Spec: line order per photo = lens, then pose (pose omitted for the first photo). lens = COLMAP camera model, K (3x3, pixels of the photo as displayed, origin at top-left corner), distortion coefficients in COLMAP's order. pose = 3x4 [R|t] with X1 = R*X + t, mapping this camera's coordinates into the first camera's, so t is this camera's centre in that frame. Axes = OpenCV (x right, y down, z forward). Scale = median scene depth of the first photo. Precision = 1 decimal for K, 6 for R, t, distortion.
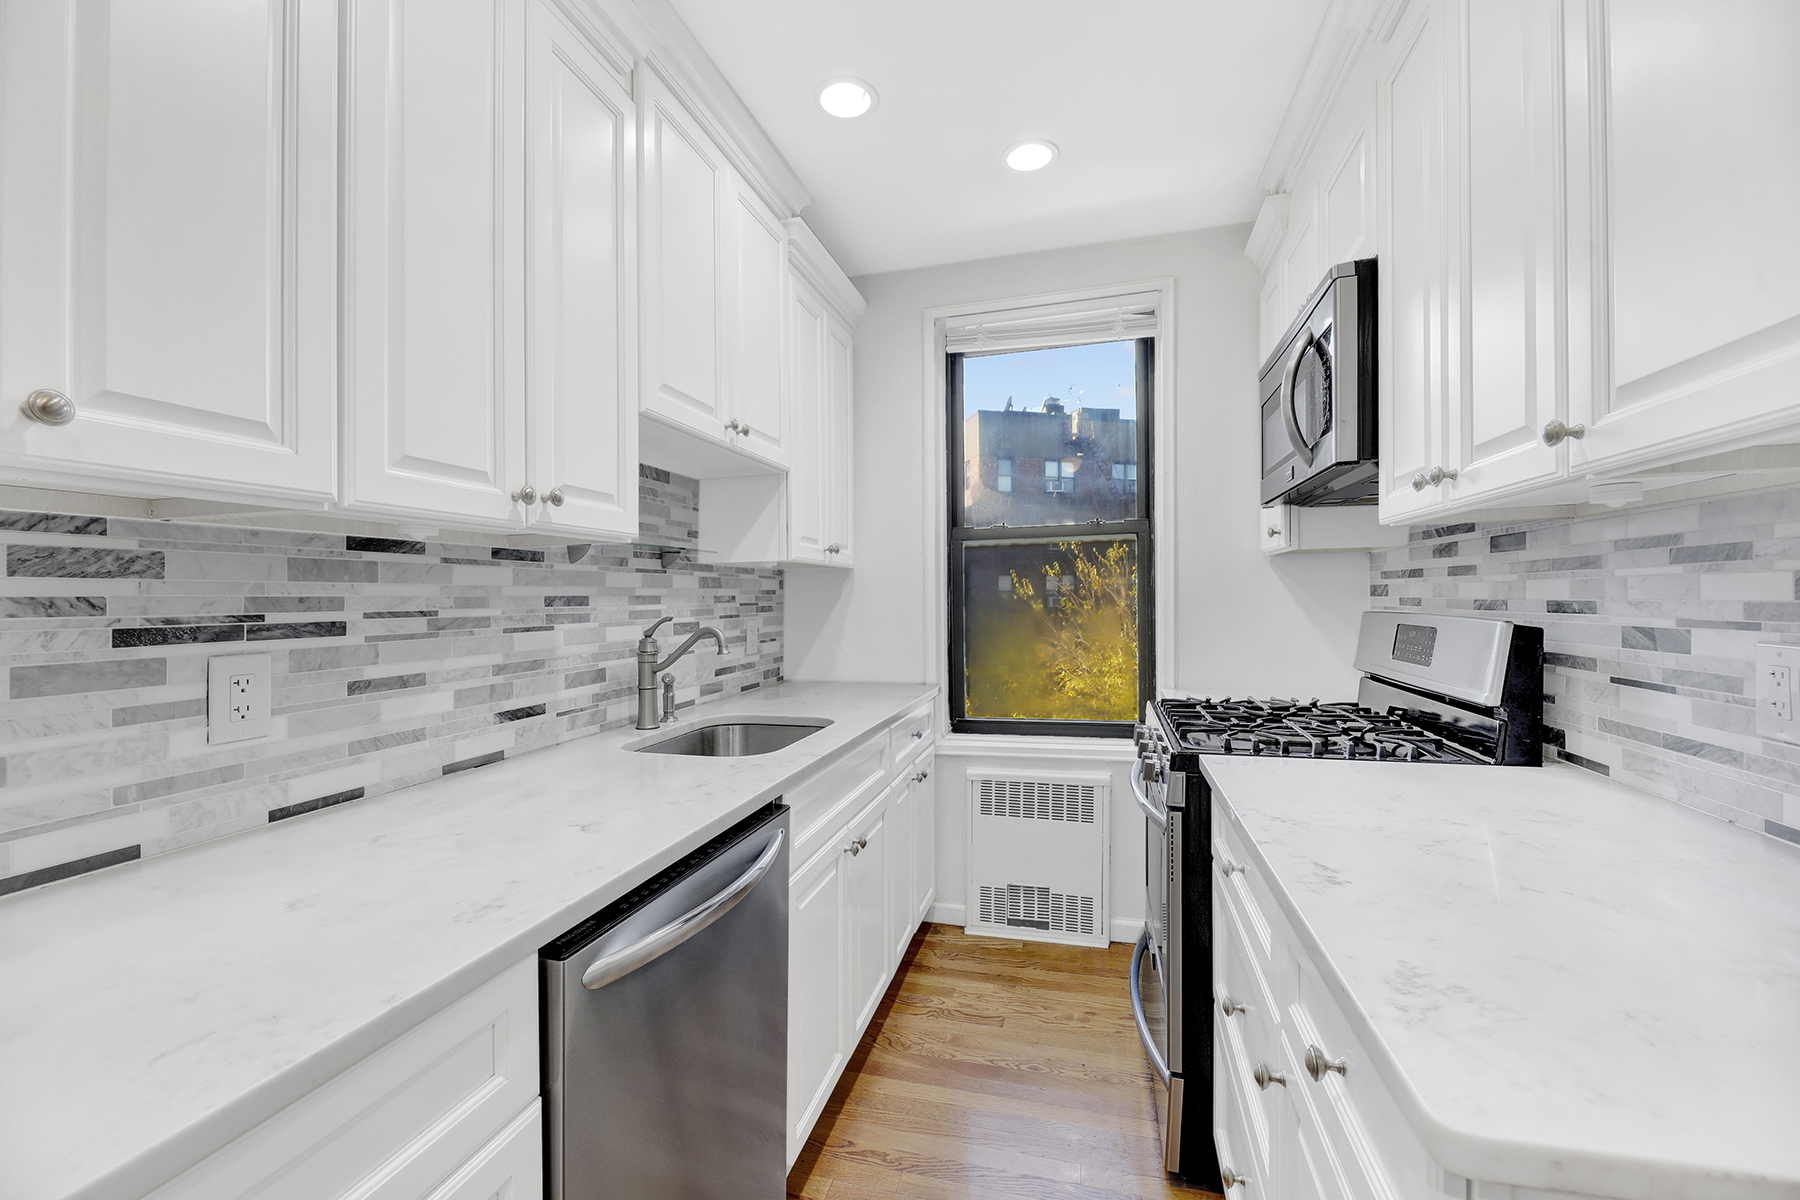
lens RADIAL K [[728.9, 0, 896.3], [0, 728.9, 595.5], [0, 0, 1]] dist [-0.002897, -0.000818]
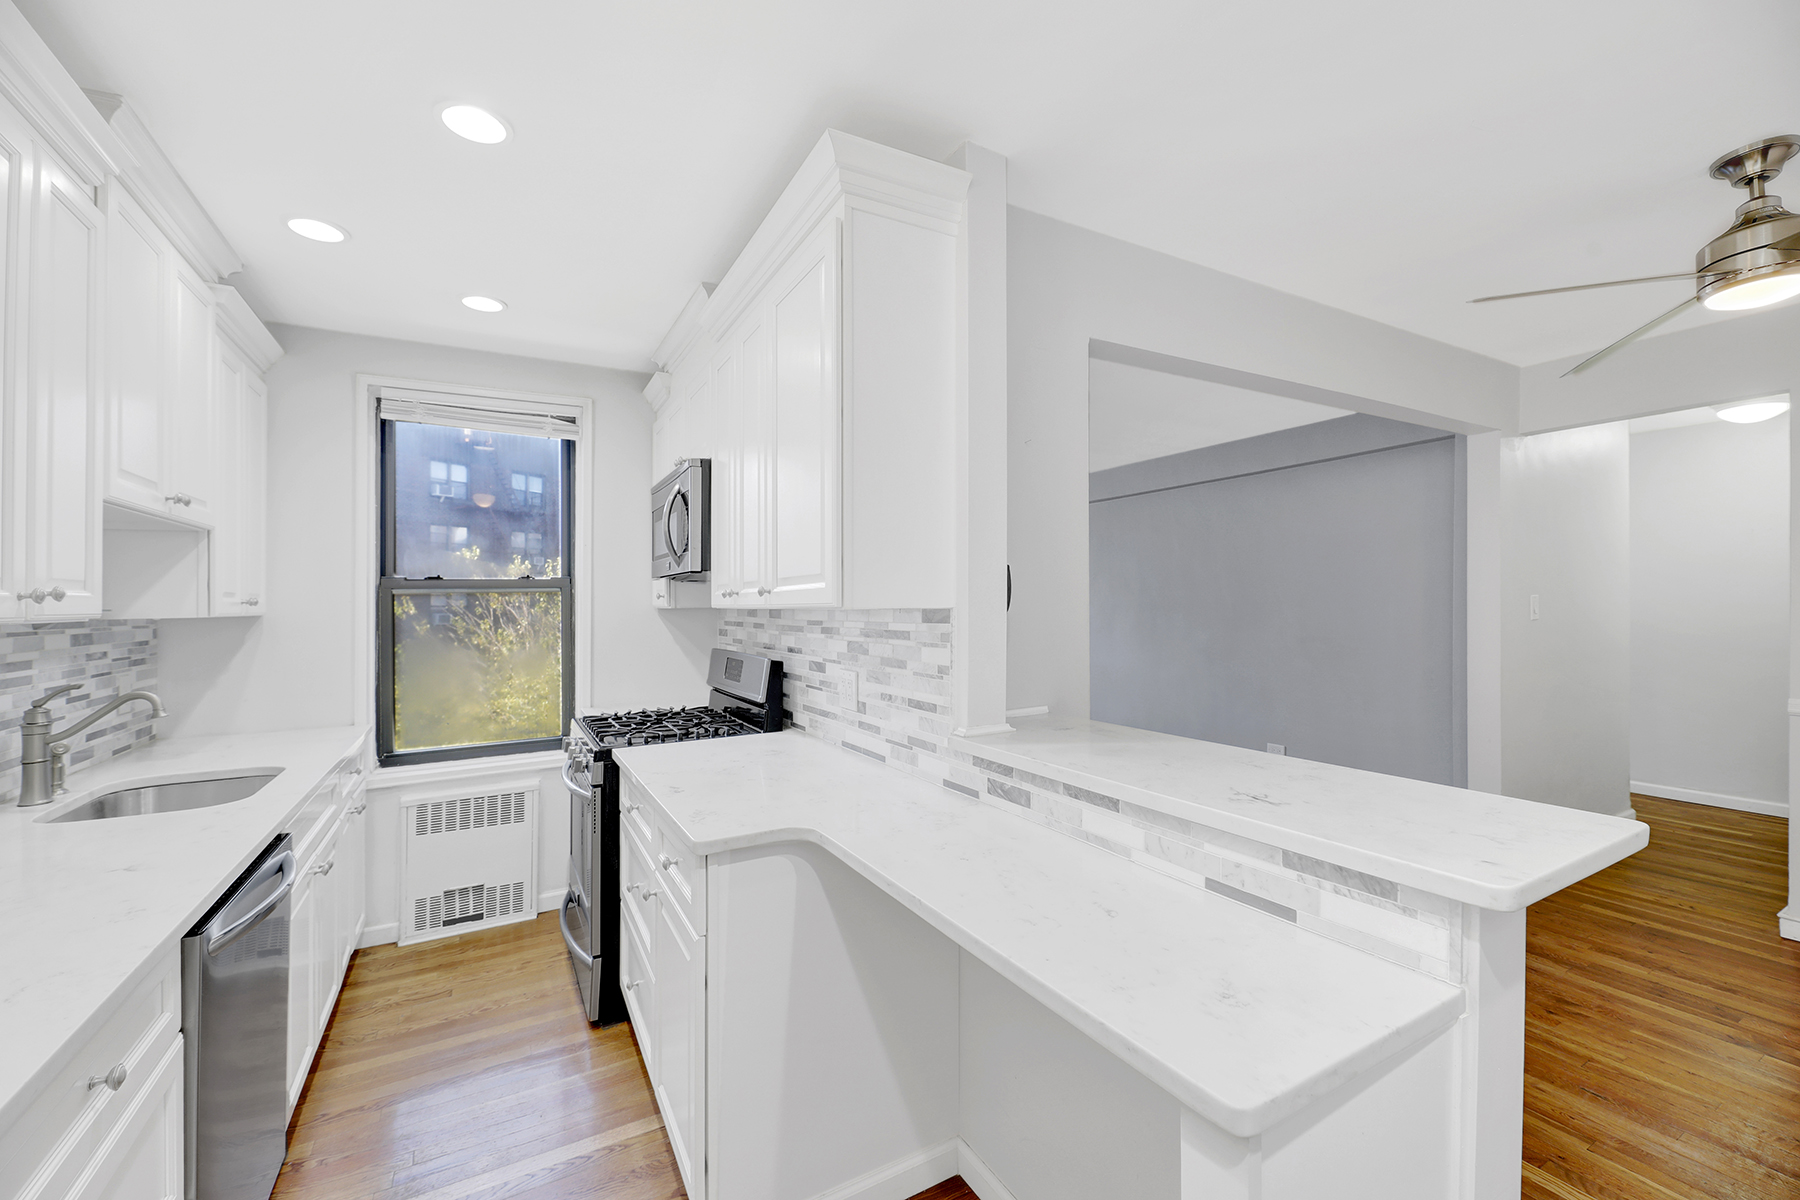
lens RADIAL K [[728.9, 0, 896.3], [0, 728.9, 595.5], [0, 0, 1]] dist [-0.002897, -0.000818]
pose [[0.711282, 0.012109, 0.702803, -0.212196], [0.000122, 0.999849, -0.017350, -0.071906], [-0.702907, 0.012427, 0.711173, -0.458662]]
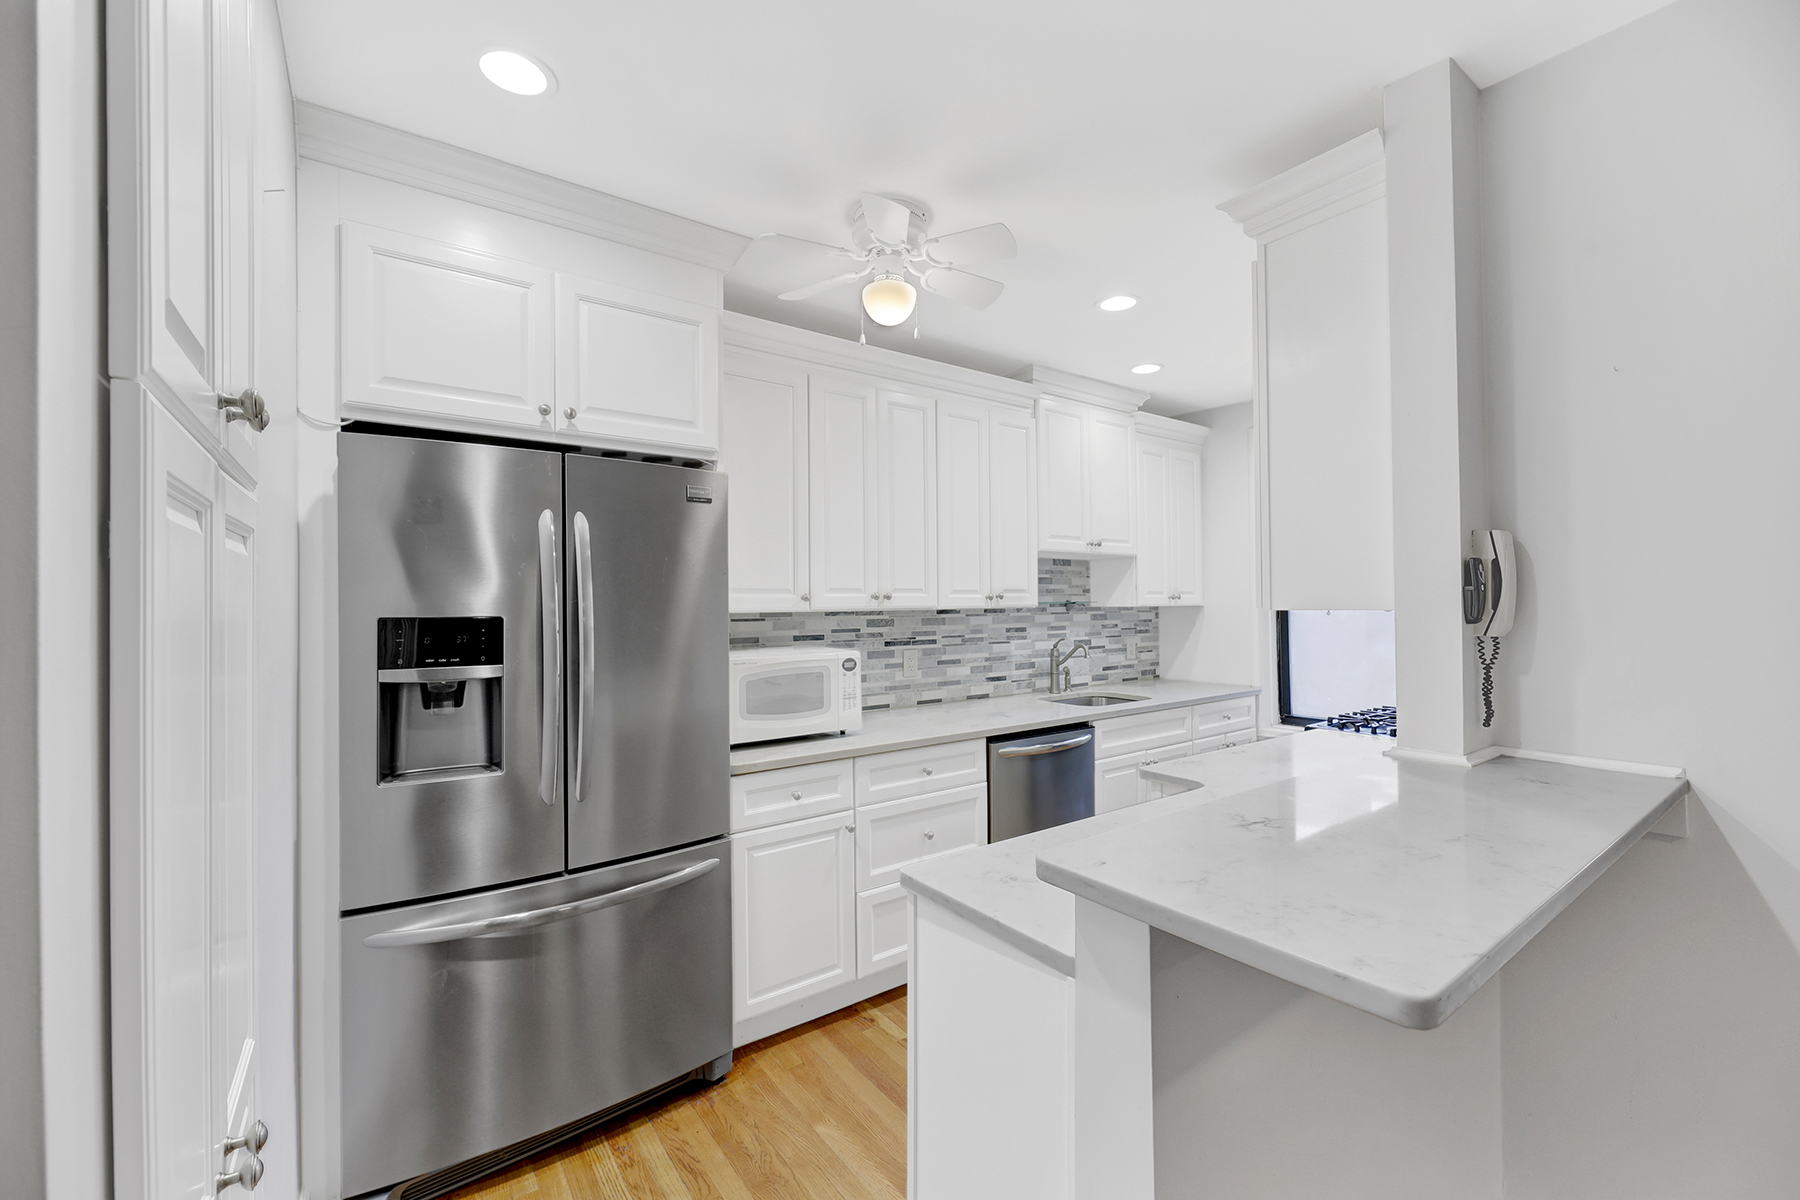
lens RADIAL K [[728.9, 0, 896.3], [0, 728.9, 595.5], [0, 0, 1]] dist [-0.002897, -0.000818]
pose [[0.782402, -0.005149, -0.622752, 0.572498], [0.002256, 0.999983, -0.005433, -0.076737], [0.622769, 0.002846, 0.782400, -0.849223]]
